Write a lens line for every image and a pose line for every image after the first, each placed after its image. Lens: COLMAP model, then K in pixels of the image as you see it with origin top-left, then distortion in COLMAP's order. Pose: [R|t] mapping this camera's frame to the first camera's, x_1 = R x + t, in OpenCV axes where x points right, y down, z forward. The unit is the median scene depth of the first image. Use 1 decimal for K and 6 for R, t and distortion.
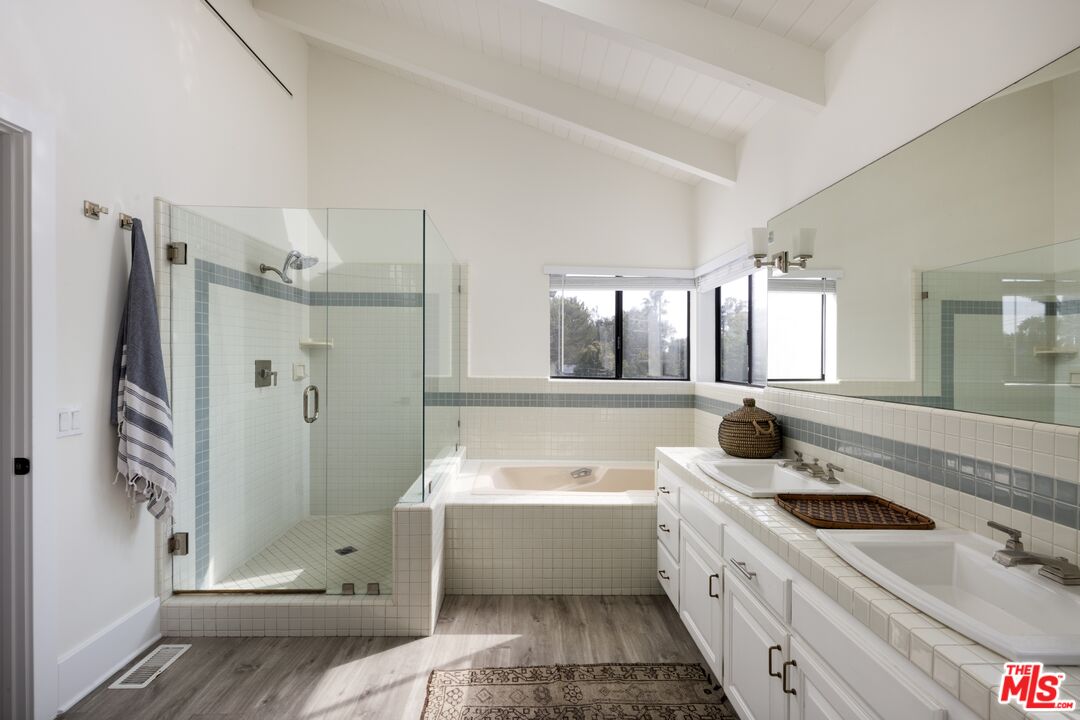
lens RADIAL K [[495.3, 0, 566.1], [0, 495.3, 357.1], [0, 0, 1]] dist [0.000192, -0.000064]
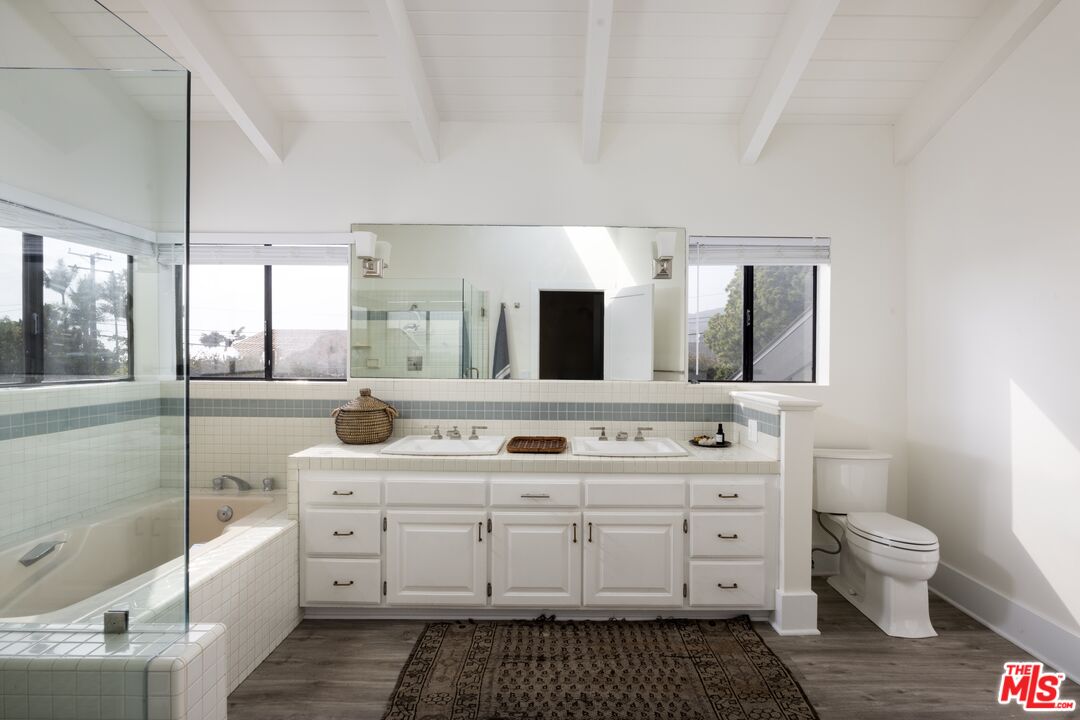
lens RADIAL K [[495.3, 0, 566.1], [0, 495.3, 357.1], [0, 0, 1]] dist [0.000192, -0.000064]
pose [[0.073677, -0.014820, 0.997172, -0.824162], [-0.004752, 0.999873, 0.015211, -0.005580], [-0.997271, -0.005860, 0.073597, 0.607049]]
